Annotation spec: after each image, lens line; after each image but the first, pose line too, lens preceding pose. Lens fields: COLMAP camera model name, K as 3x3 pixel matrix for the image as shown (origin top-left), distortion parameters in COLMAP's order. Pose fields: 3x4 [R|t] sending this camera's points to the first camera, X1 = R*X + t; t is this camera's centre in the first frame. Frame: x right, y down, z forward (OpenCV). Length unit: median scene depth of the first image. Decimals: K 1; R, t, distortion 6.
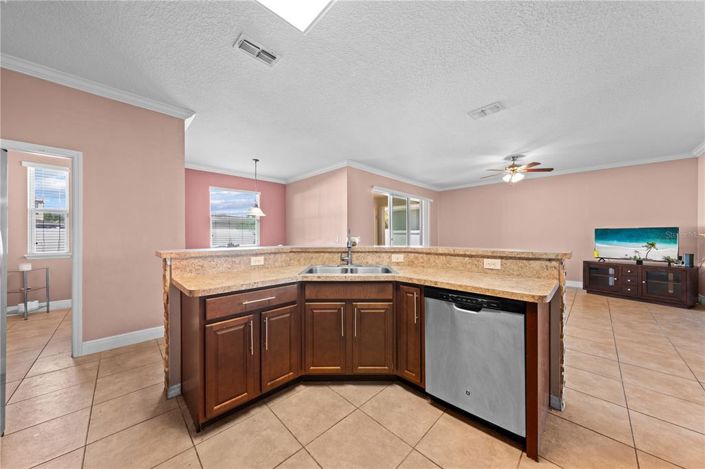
lens RADIAL K [[238.2, 0, 354.4], [0, 238.2, 233.5], [0, 0, 1]] dist [-0.001418, 0.000115]
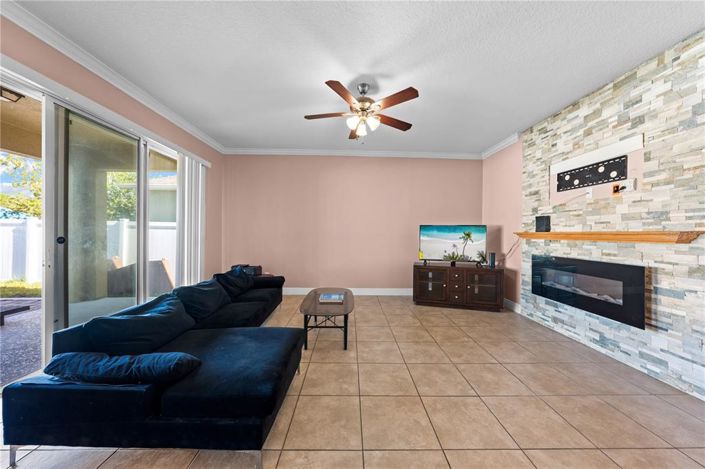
lens RADIAL K [[238.2, 0, 354.4], [0, 238.2, 233.5], [0, 0, 1]] dist [-0.001418, 0.000115]
pose [[0.690279, 0.004998, 0.723526, 0.255494], [-0.009403, 0.999954, 0.002063, 0.008614], [-0.723482, -0.008227, 0.690294, 0.604875]]
